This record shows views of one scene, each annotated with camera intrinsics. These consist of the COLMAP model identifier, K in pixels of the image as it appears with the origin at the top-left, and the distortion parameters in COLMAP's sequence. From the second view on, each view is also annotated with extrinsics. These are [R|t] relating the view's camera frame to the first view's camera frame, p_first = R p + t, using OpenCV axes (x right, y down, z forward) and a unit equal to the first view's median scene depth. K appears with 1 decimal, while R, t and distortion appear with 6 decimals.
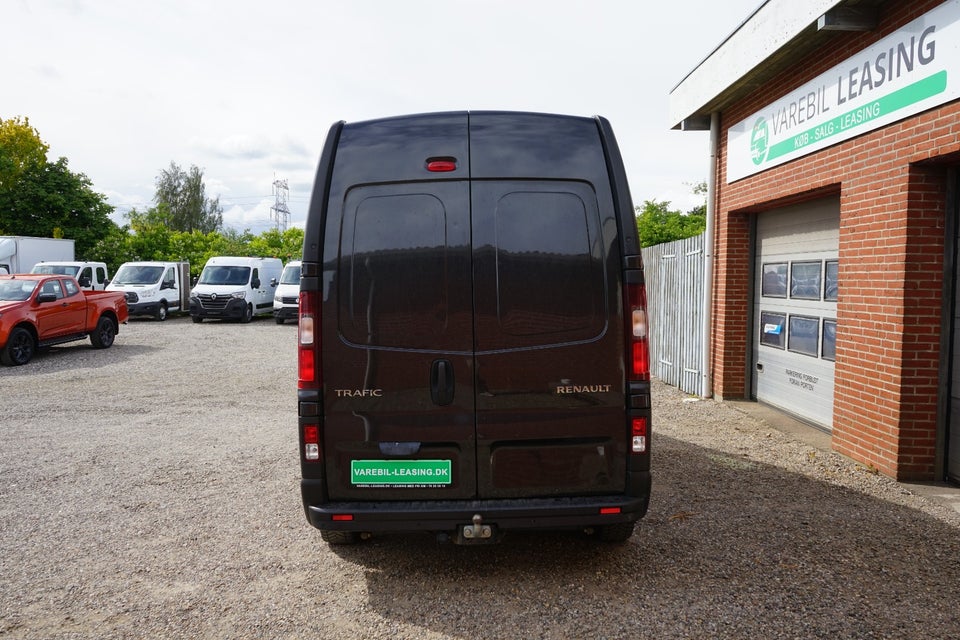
lens RADIAL K [[761.5, 0, 466.8], [0, 761.5, 320.4], [0, 0, 1]] dist [-0.005651, 0.000185]
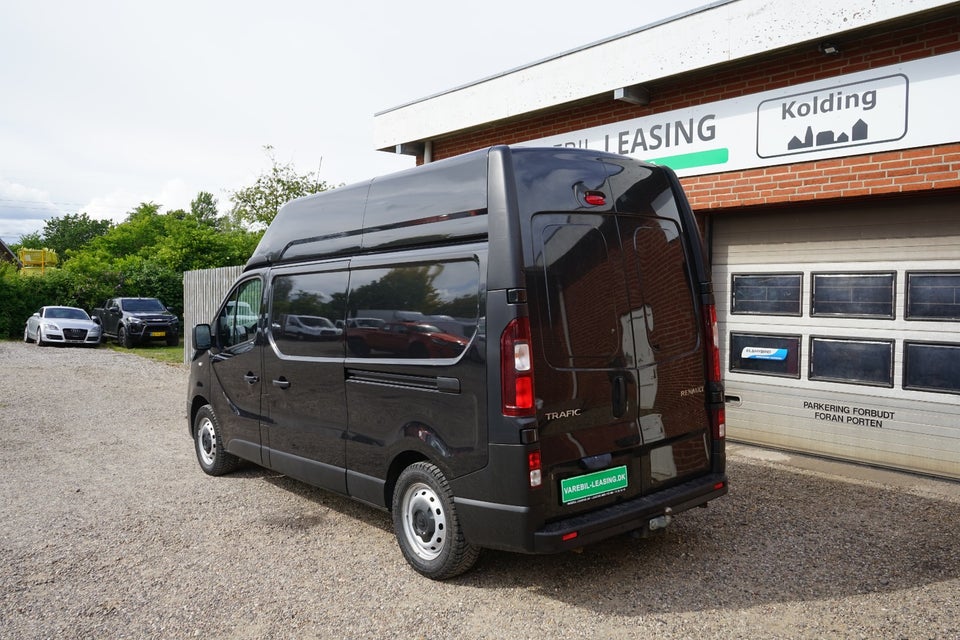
lens RADIAL K [[761.5, 0, 466.8], [0, 761.5, 320.4], [0, 0, 1]] dist [-0.005651, 0.000185]
pose [[0.776960, -0.029053, 0.628879, -0.620504], [0.032873, 0.999444, 0.005560, -0.029200], [-0.628691, 0.016353, 0.777483, 0.192575]]
